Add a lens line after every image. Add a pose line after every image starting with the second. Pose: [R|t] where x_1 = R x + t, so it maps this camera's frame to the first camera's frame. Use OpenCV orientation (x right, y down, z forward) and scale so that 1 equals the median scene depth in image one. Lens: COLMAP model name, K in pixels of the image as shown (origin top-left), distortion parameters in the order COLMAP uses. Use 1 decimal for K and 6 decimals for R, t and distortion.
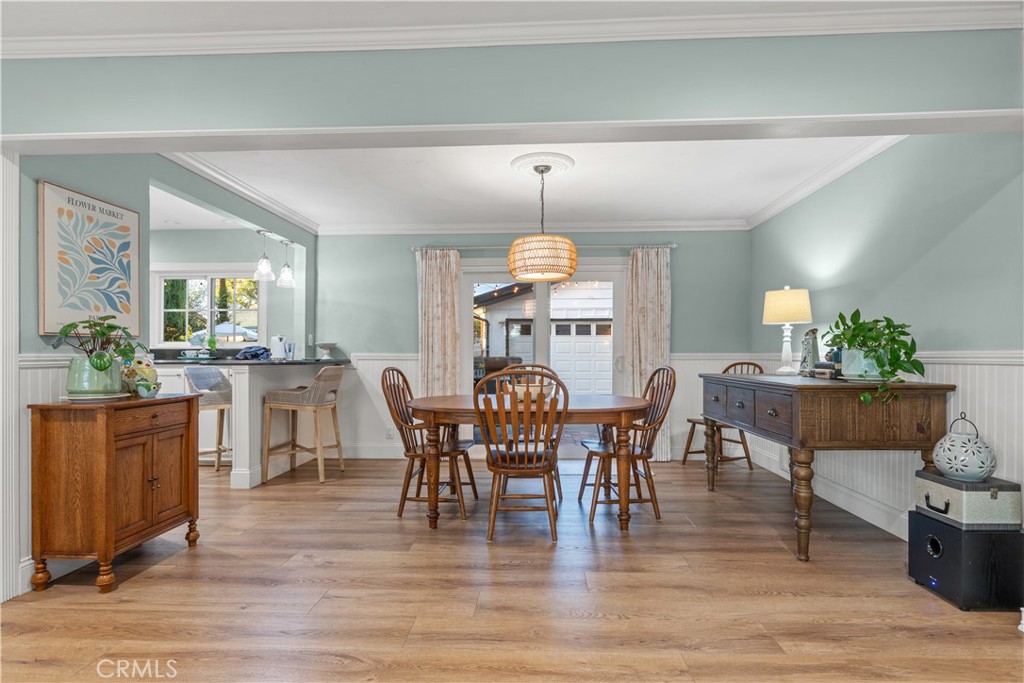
lens RADIAL K [[499.2, 0, 511.4], [0, 499.2, 348.3], [0, 0, 1]] dist [-0.003055, -0.001643]
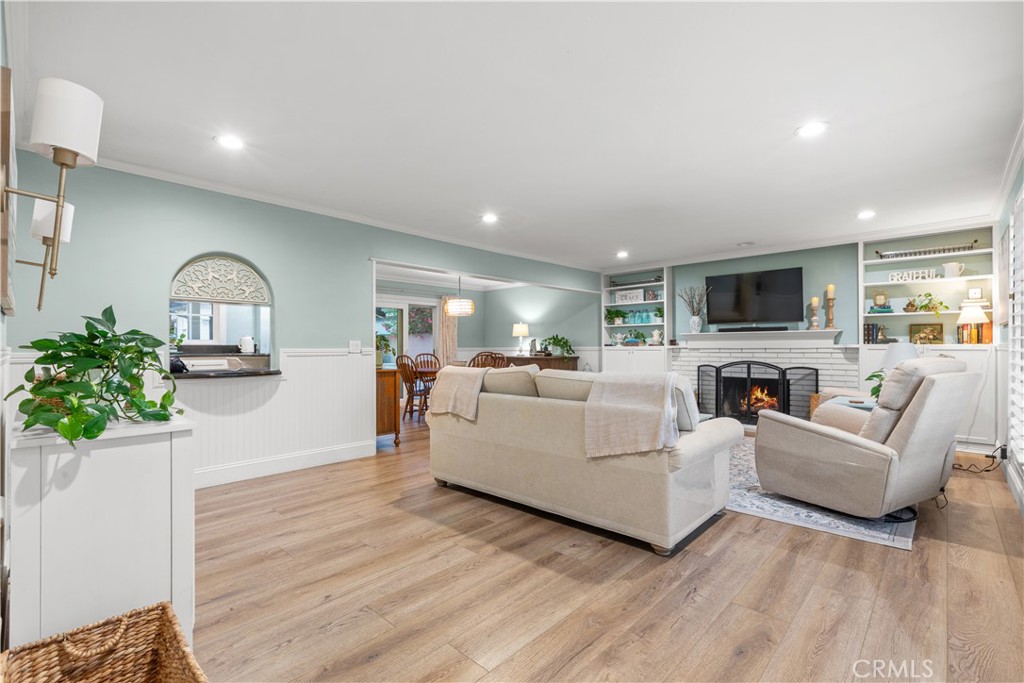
lens RADIAL K [[462.0, 0, 514.1], [0, 462.0, 342.5], [0, 0, 1]] dist [0.004035, -0.002160]
pose [[0.649973, 0.005883, 0.759934, -1.738142], [-0.004303, 0.999982, -0.004060, -0.010072], [-0.759945, -0.000631, 0.649987, -0.725348]]
